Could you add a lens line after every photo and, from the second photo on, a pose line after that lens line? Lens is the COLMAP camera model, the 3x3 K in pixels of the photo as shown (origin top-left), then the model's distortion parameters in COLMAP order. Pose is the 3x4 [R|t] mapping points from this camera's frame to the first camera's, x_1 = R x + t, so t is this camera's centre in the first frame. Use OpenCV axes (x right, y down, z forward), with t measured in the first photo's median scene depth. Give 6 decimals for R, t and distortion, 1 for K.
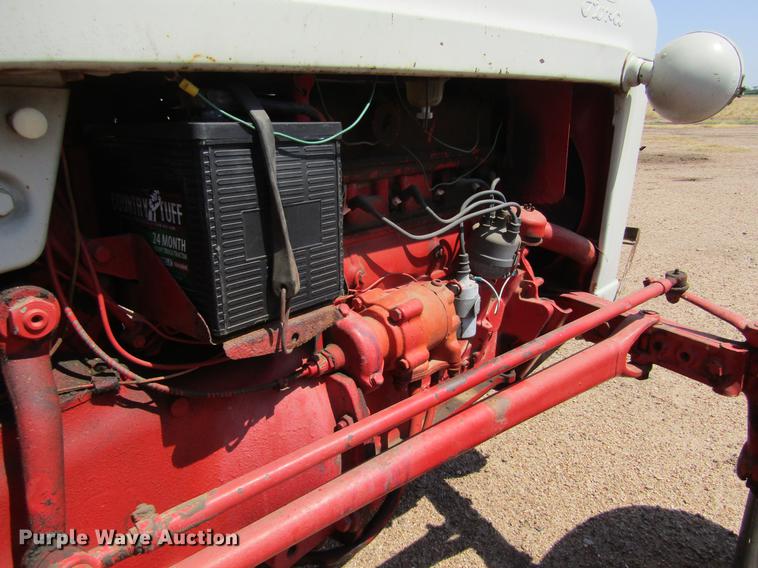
lens RADIAL K [[533.5, 0, 379.0], [0, 533.5, 284.0], [0, 0, 1]] dist [0.002289, -0.009050]
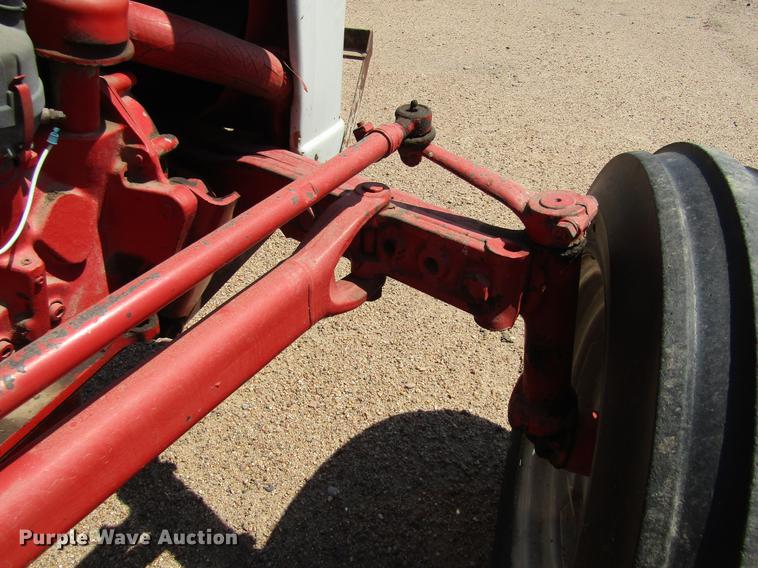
lens RADIAL K [[543.3, 0, 368.2], [0, 543.3, 279.7], [0, 0, 1]] dist [-0.018562, 0.000692]
pose [[0.932032, -0.167946, 0.321110, 0.288764], [0.069050, 0.952192, 0.297593, -0.020810], [-0.355738, -0.255193, 0.899070, 0.448281]]
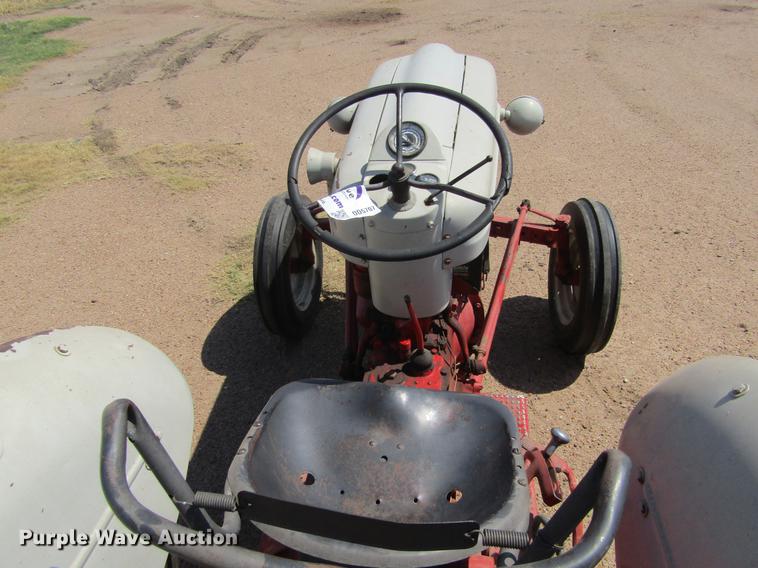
lens RADIAL K [[533.5, 0, 379.0], [0, 533.5, 284.0], [0, 0, 1]] dist [0.002289, -0.009050]
pose [[0.844824, -0.328020, 0.422701, -0.983285], [0.207008, 0.928892, 0.307096, -0.485712], [-0.493377, -0.171940, 0.852652, -0.656360]]
